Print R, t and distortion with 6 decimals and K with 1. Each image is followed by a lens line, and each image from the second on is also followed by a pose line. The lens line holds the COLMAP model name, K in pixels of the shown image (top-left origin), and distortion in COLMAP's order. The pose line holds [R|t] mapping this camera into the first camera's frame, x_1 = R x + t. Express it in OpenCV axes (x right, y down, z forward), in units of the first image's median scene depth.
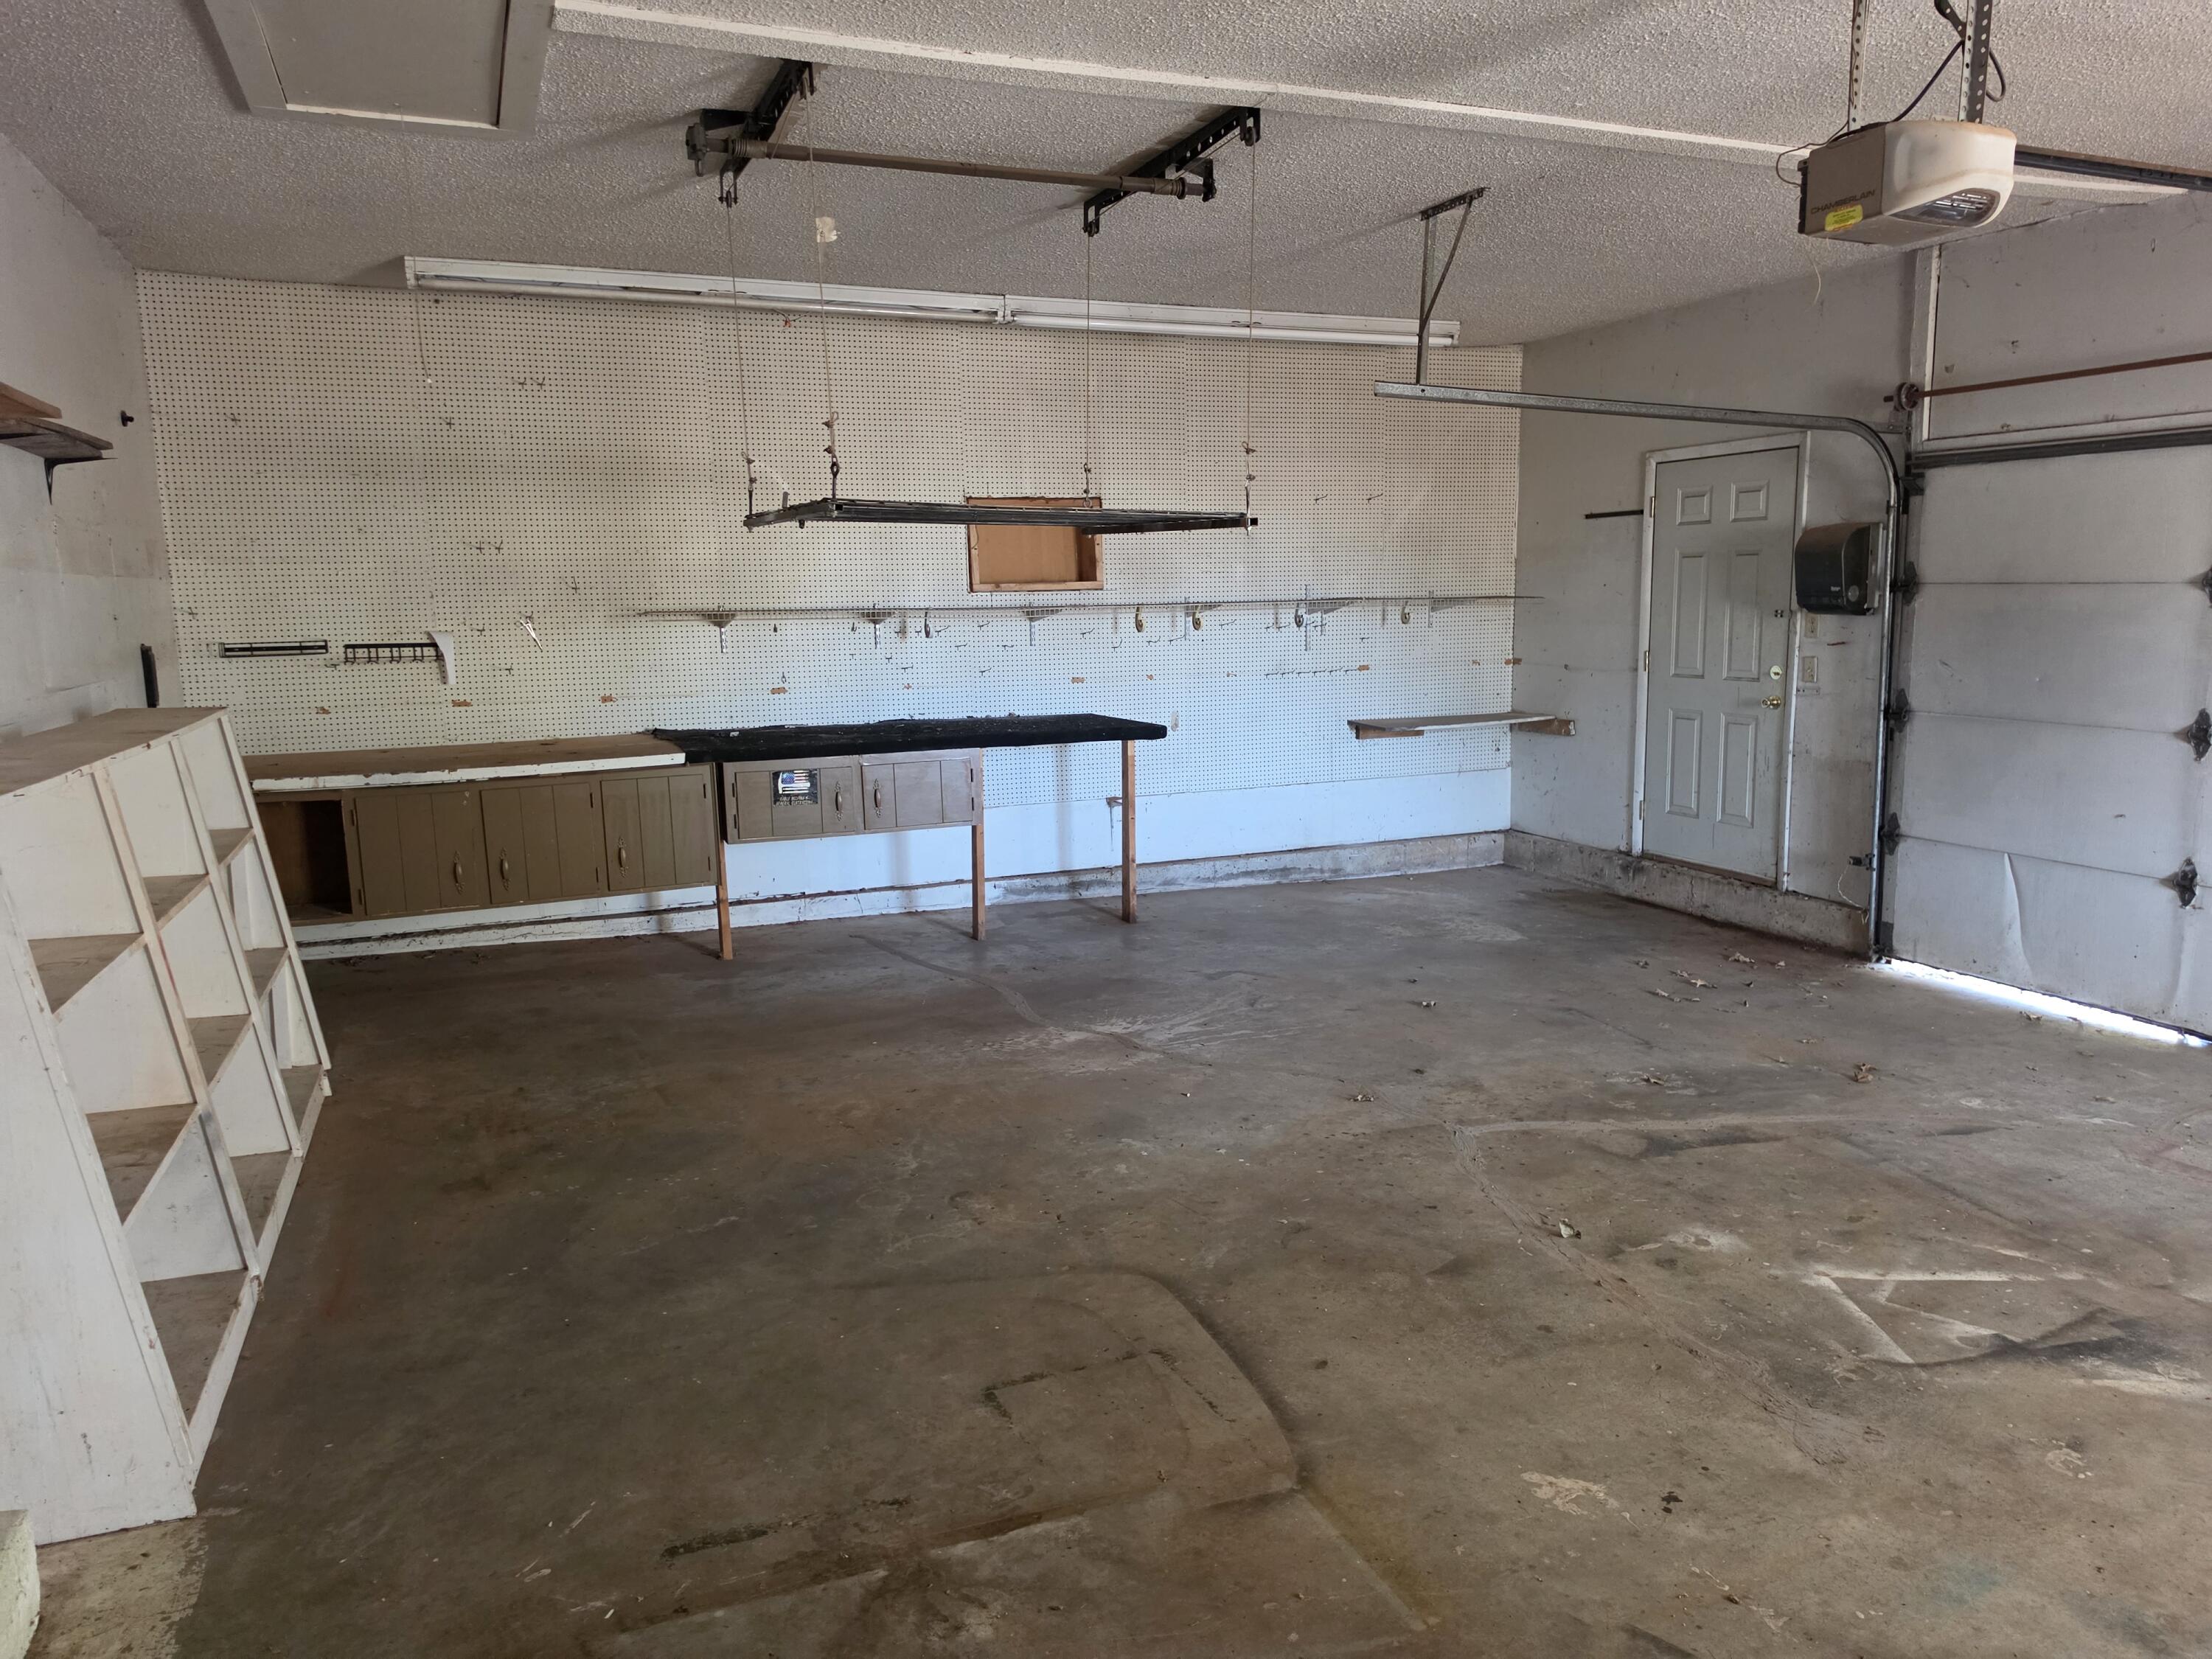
lens RADIAL K [[1550.3, 0, 1099.9], [0, 1550.3, 817.9], [0, 0, 1]] dist [0.120293, -0.175529]
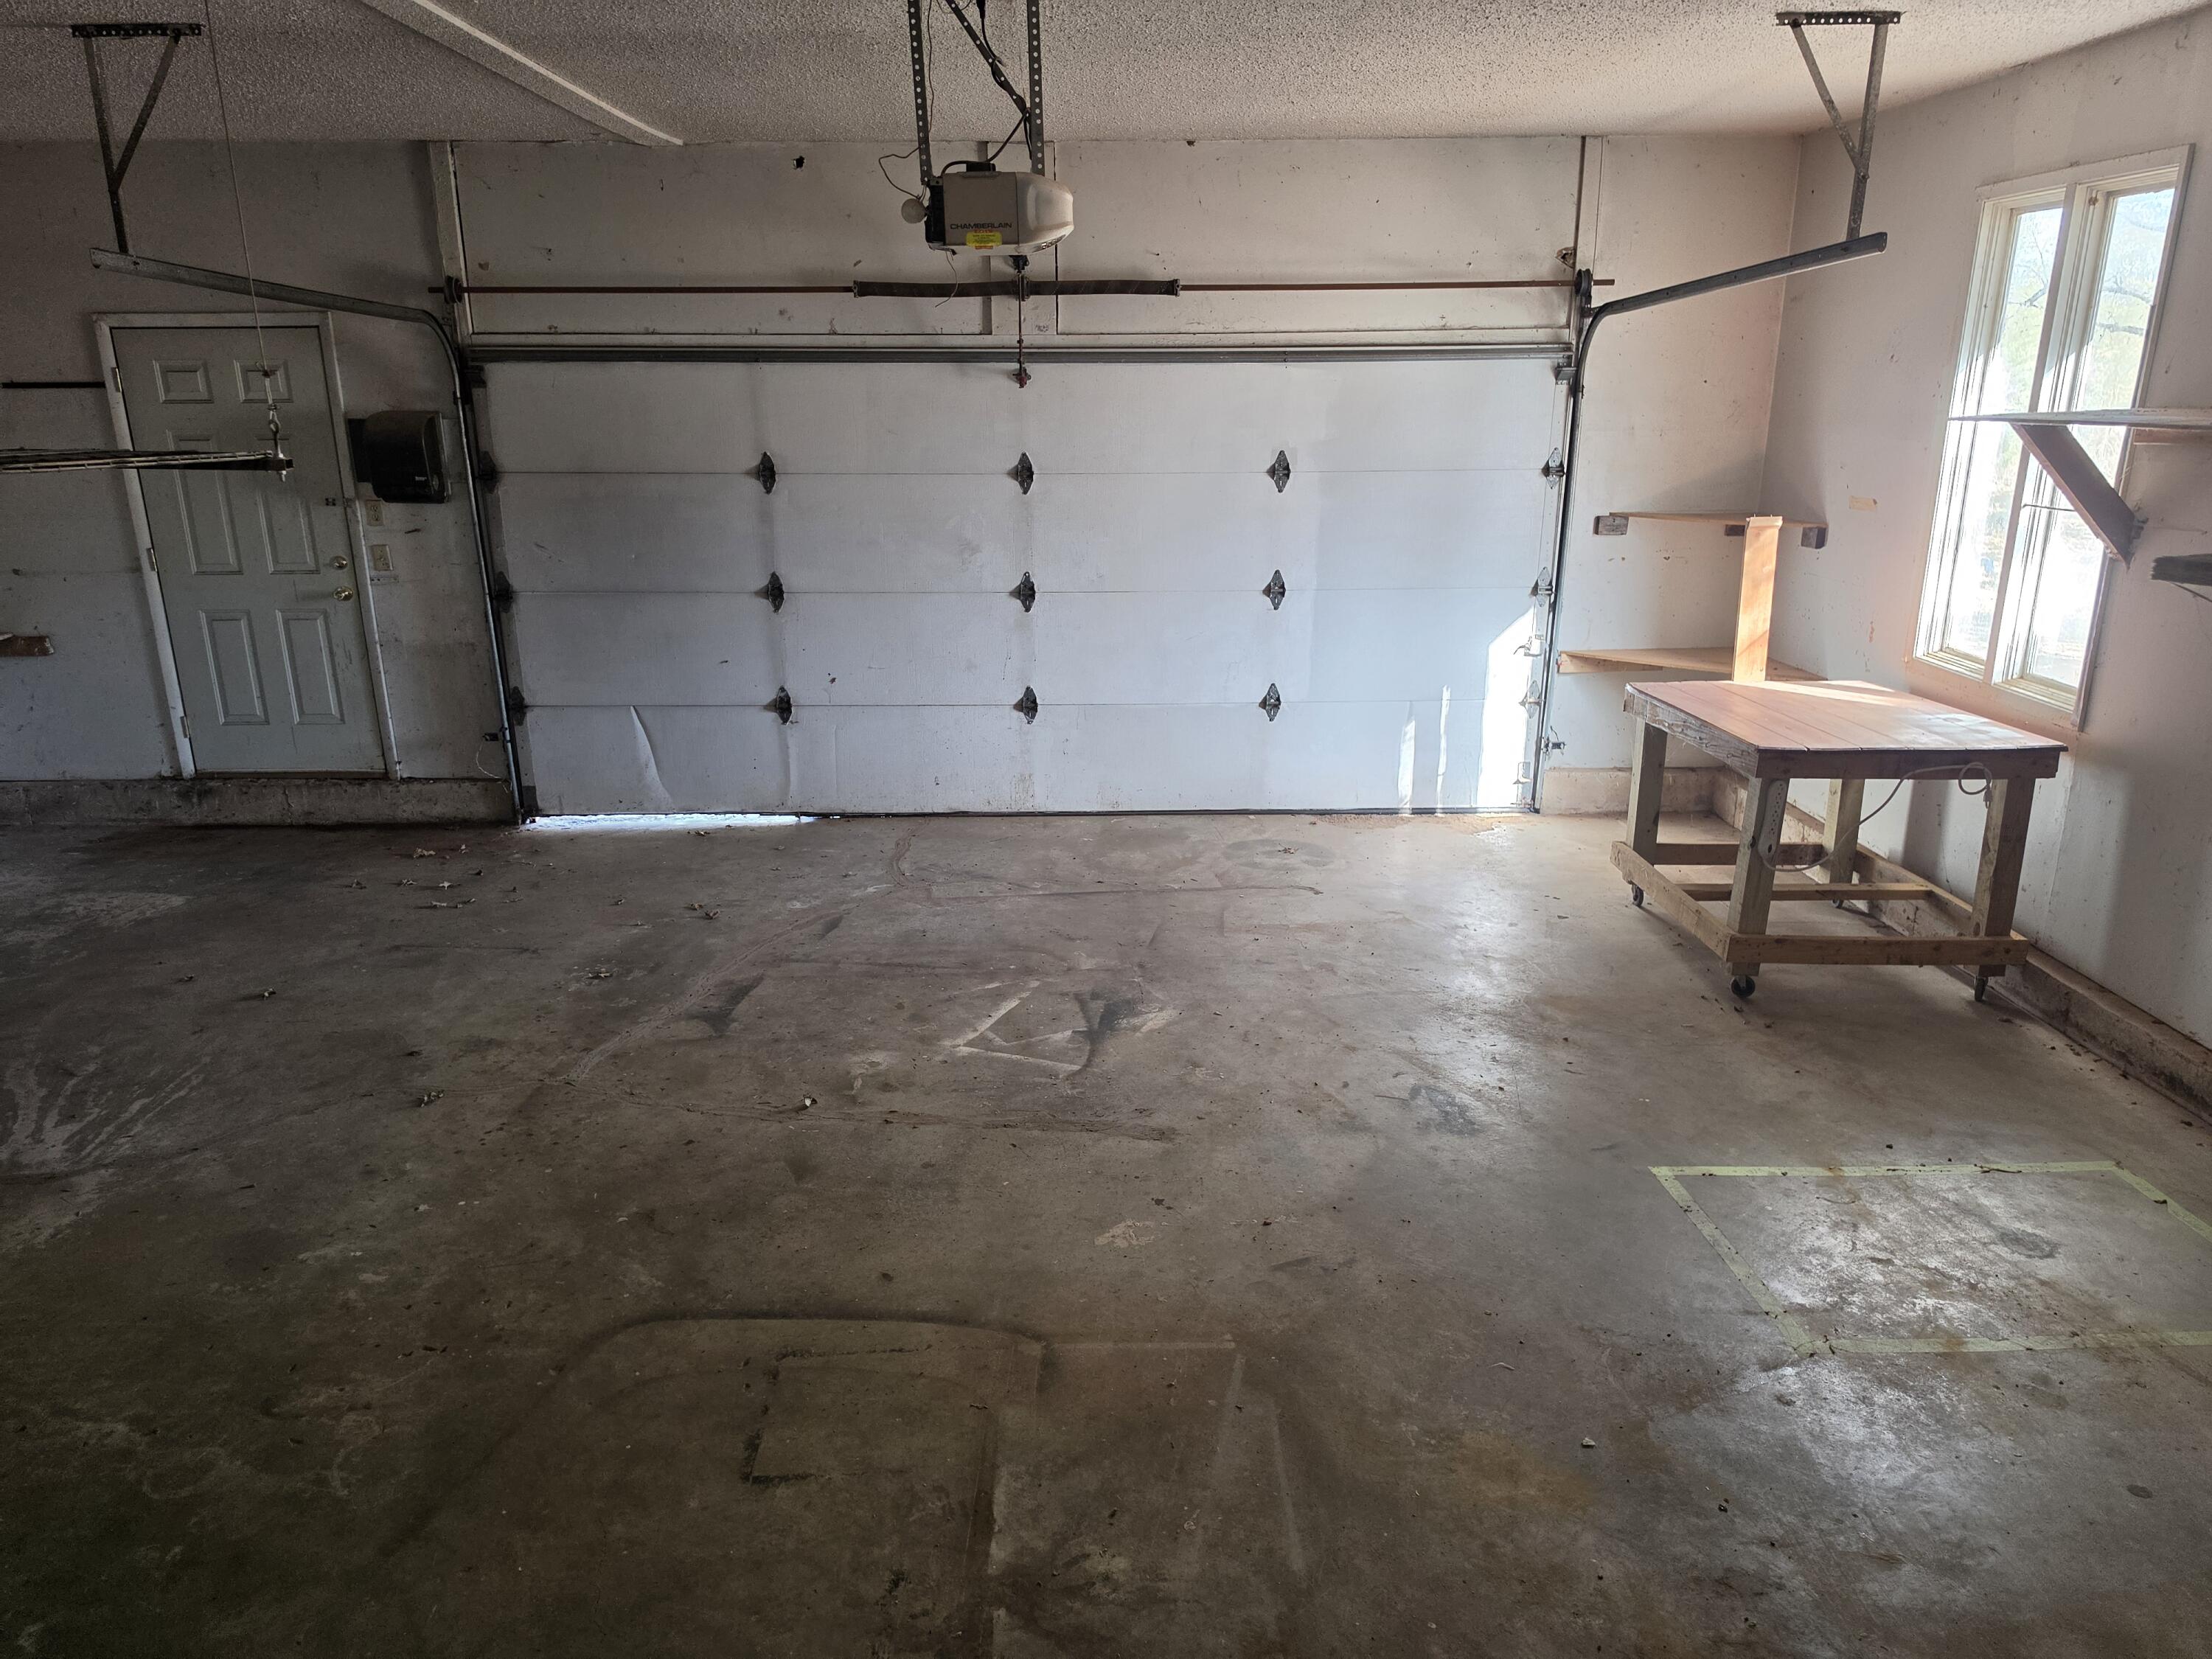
lens RADIAL K [[1552.4, 0, 1110.0], [0, 1552.4, 855.3], [0, 0, 1]] dist [0.093692, -0.113957]
pose [[0.357256, -0.263292, 0.896128, -0.401438], [0.135807, 0.963892, 0.229060, -0.095185], [-0.924080, 0.039867, 0.380113, 0.240079]]
